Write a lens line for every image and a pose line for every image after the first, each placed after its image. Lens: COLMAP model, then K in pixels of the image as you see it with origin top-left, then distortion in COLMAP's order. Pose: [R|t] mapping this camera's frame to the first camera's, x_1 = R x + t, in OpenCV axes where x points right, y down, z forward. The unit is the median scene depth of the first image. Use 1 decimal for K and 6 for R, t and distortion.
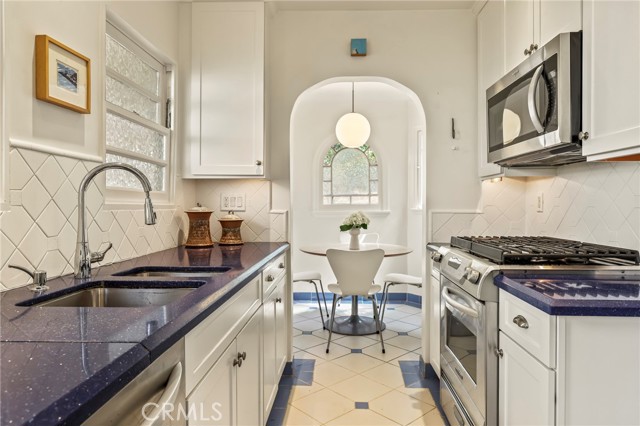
lens RADIAL K [[406.4, 0, 321.3], [0, 406.4, 209.4], [0, 0, 1]] dist [-0.000642, -0.001502]
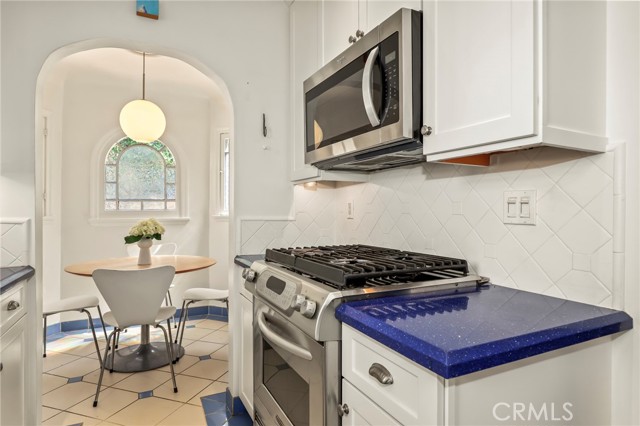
lens RADIAL K [[364.6, 0, 322.0], [0, 364.6, 210.4], [0, 0, 1]] dist [-0.017107, 0.001755]
pose [[0.869500, 0.002615, 0.493926, 0.044151], [0.003902, 0.999918, -0.012164, -0.002544], [-0.493917, 0.012504, 0.869419, 0.260359]]
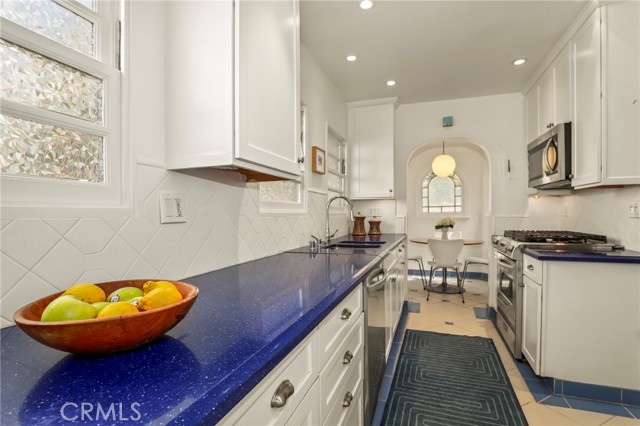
lens RADIAL K [[315.2, 0, 323.2], [0, 315.2, 220.9], [0, 0, 1]] dist [-0.013091, 0.000042]
pose [[0.960961, 0.000589, -0.276683, -0.049412], [0.002898, 0.999921, 0.012191, 0.006729], [0.276668, -0.012517, 0.960884, -0.454808]]
